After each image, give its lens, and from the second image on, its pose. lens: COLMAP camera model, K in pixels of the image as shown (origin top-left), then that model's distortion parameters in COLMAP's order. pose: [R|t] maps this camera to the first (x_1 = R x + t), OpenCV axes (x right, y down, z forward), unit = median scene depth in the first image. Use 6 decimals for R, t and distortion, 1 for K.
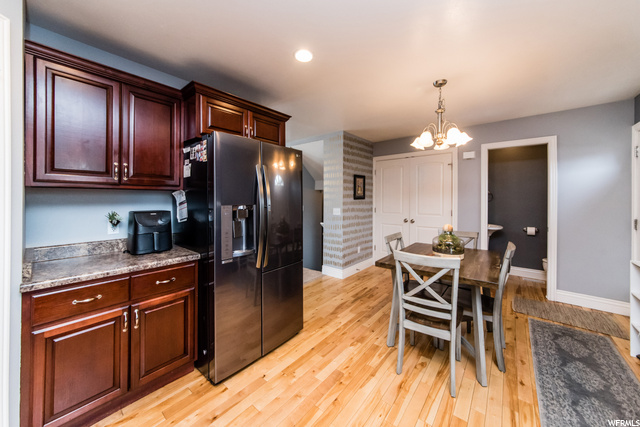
lens RADIAL K [[234.7, 0, 322.3], [0, 234.7, 200.7], [0, 0, 1]] dist [-0.010925, 0.001404]
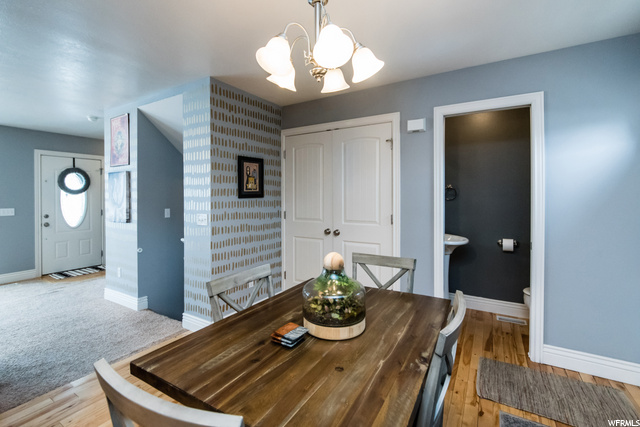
lens RADIAL K [[279.1, 0, 332.2], [0, 279.1, 200.7], [0, 0, 1]] dist [-0.003903, -0.003307]
pose [[0.987859, -0.005071, 0.155271, 0.274277], [0.004242, 0.999975, 0.005672, -0.001849], [-0.155296, -0.004944, 0.987856, 0.288804]]
